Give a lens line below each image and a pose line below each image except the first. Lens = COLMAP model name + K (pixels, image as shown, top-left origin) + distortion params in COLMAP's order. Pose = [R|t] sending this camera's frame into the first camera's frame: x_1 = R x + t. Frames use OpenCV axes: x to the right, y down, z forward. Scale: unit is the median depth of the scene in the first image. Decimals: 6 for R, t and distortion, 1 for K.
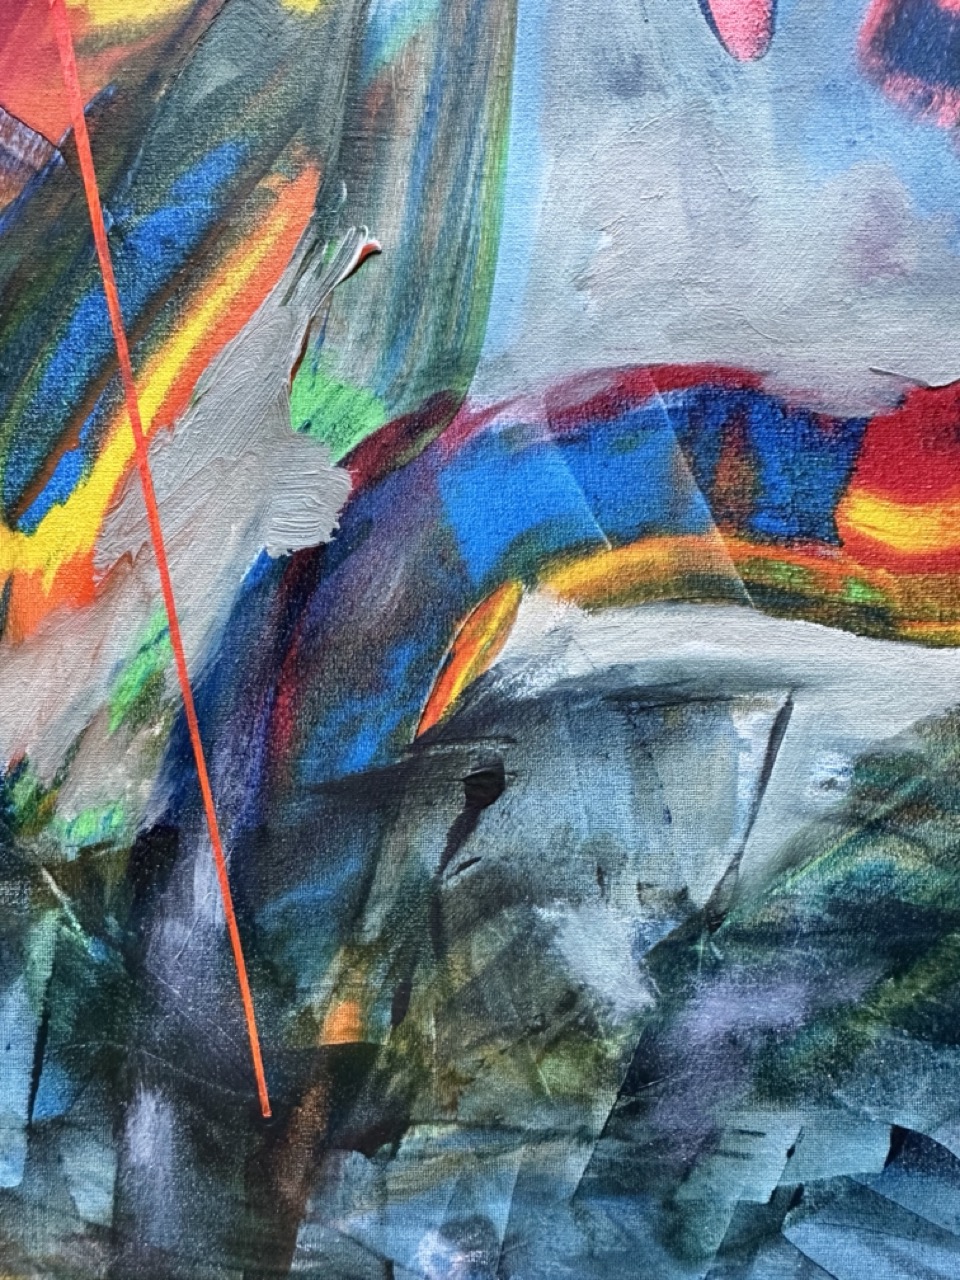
lens RADIAL K [[814.5, 0, 478.8], [0, 814.5, 642.3], [0, 0, 1]] dist [-0.008544, 0.001487]
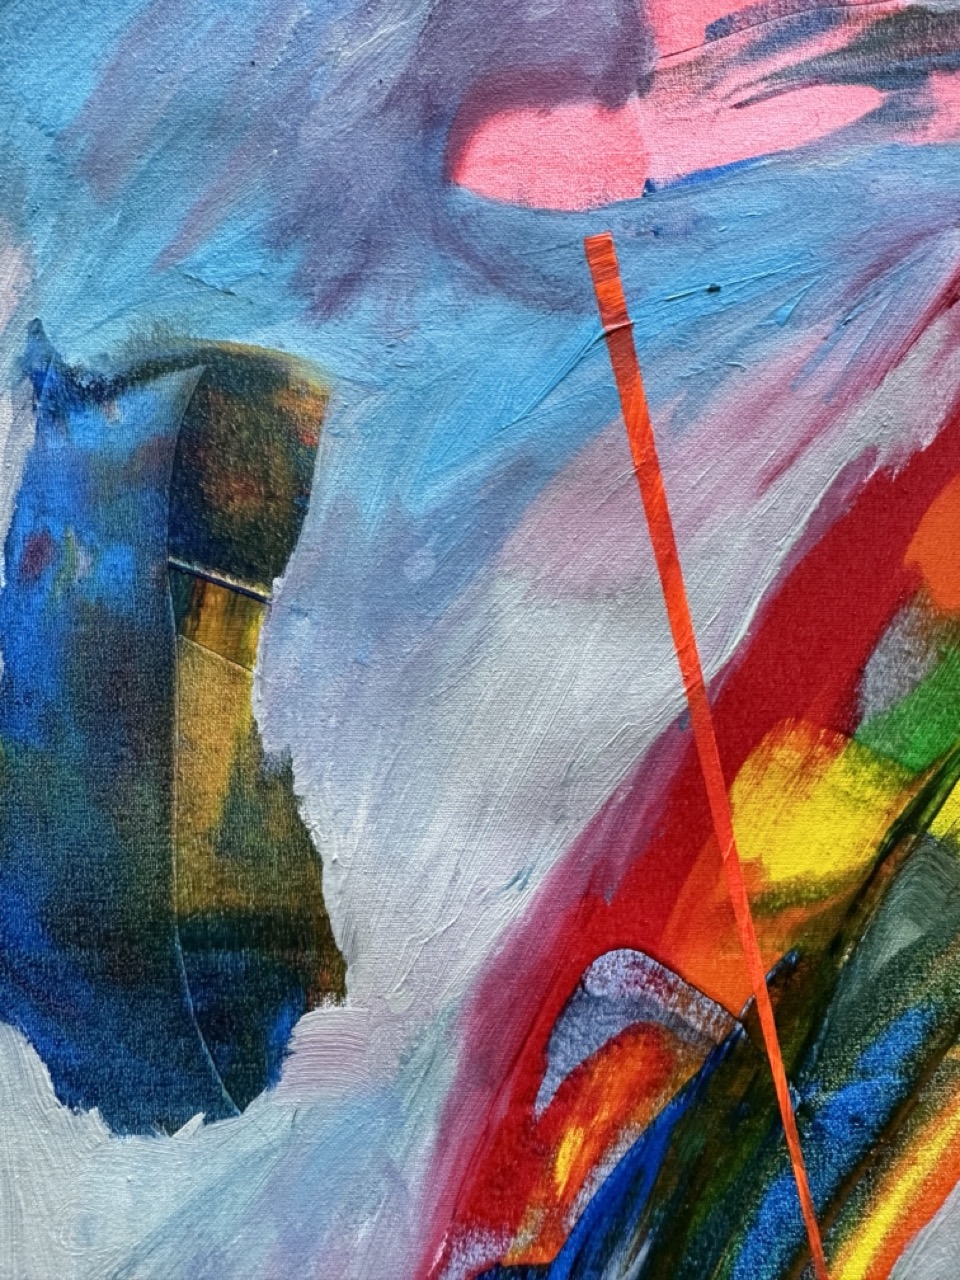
lens RADIAL K [[814.5, 0, 479.8], [0, 814.5, 639.6], [0, 0, 1]] dist [-0.008544, 0.001487]
pose [[0.998986, -0.003036, 0.044930, -0.873315], [0.002456, 0.999913, 0.012940, -1.079554], [-0.044965, -0.012817, 0.998906, 0.070552]]
